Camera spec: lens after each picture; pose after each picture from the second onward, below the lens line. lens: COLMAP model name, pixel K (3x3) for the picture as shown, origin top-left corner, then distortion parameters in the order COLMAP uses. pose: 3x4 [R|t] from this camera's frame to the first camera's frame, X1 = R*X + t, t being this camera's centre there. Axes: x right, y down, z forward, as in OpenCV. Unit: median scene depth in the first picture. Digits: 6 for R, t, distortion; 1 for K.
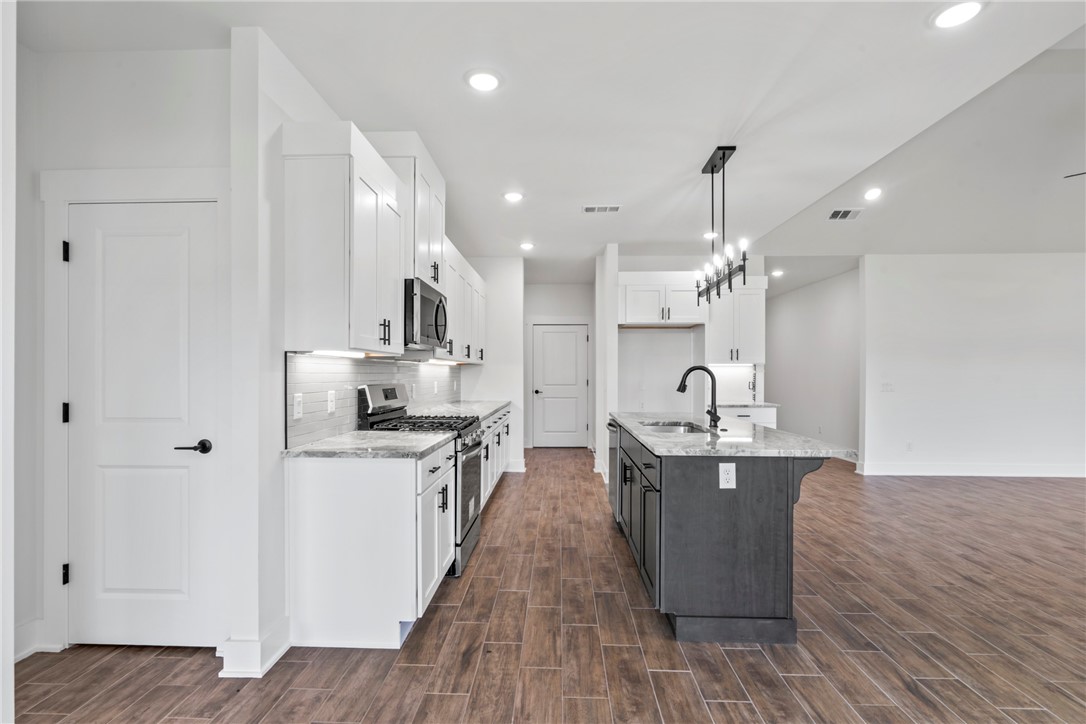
lens RADIAL K [[494.2, 0, 537.8], [0, 494.2, 377.1], [0, 0, 1]] dist [-0.002725, 0.000272]
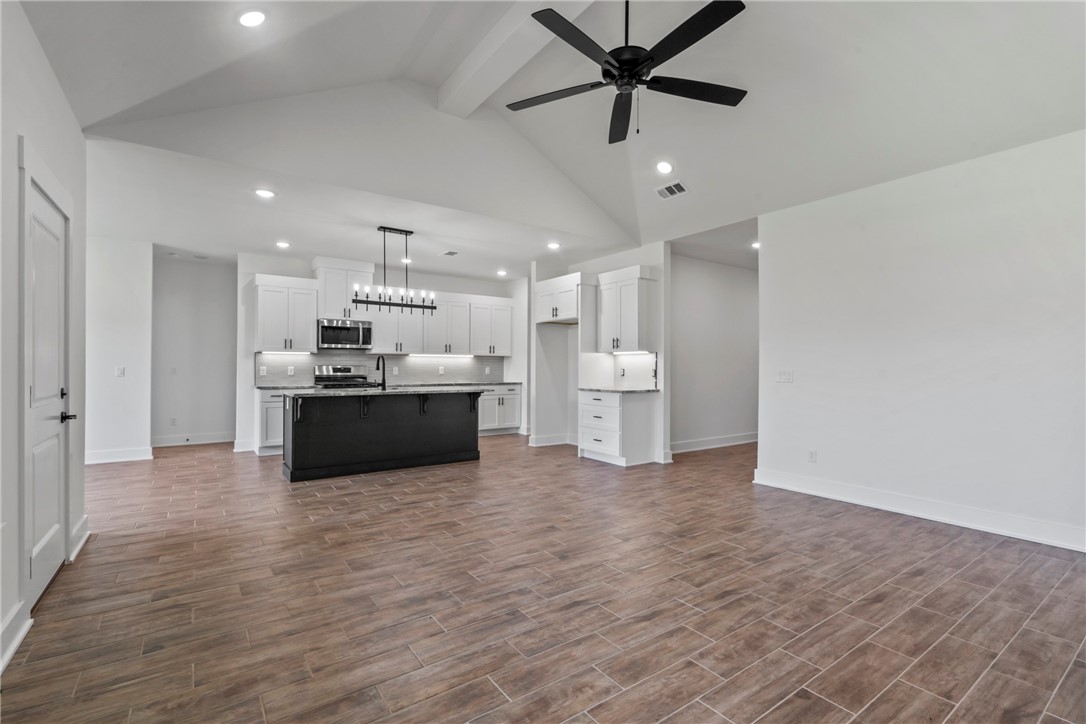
lens RADIAL K [[494.2, 0, 536.3], [0, 494.2, 371.2], [0, 0, 1]] dist [-0.002725, 0.000272]
pose [[0.605179, 0.006131, -0.796066, 2.068601], [-0.009065, 0.999959, 0.000809, 0.027982], [0.796038, 0.006727, 0.605210, 0.390808]]
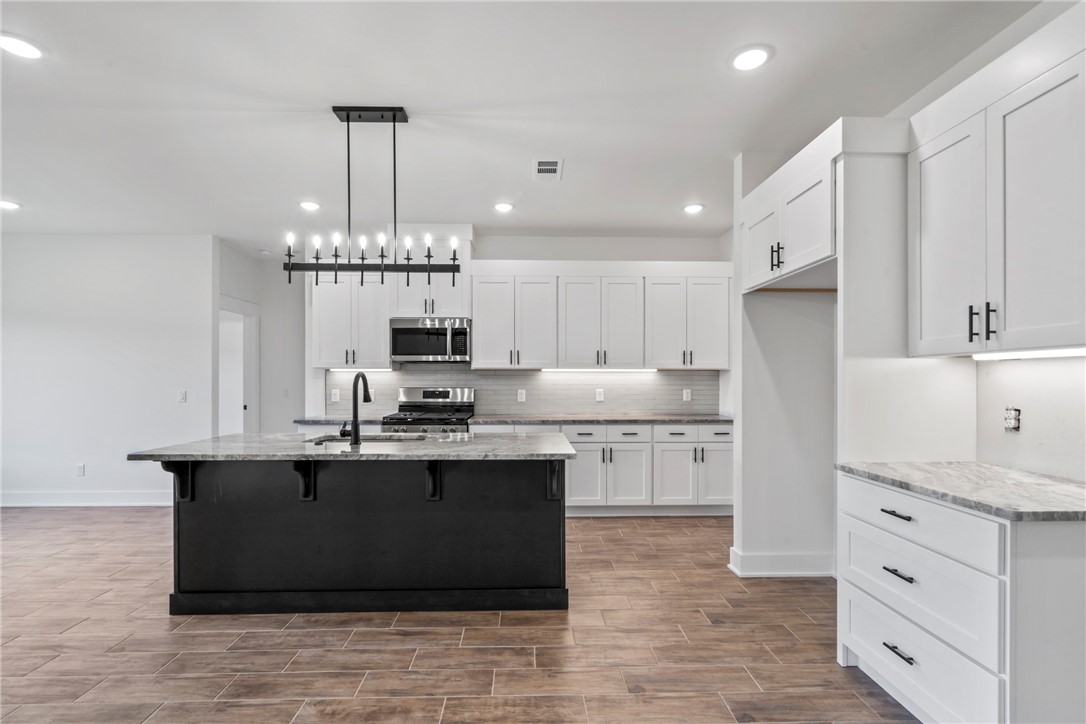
lens RADIAL K [[494.2, 0, 540.1], [0, 494.2, 382.6], [0, 0, 1]] dist [-0.002725, 0.000272]
pose [[0.069478, 0.004383, -0.997574, 1.239101], [-0.008377, 0.999958, 0.003810, -0.012337], [0.997548, 0.008092, 0.069512, 1.270887]]
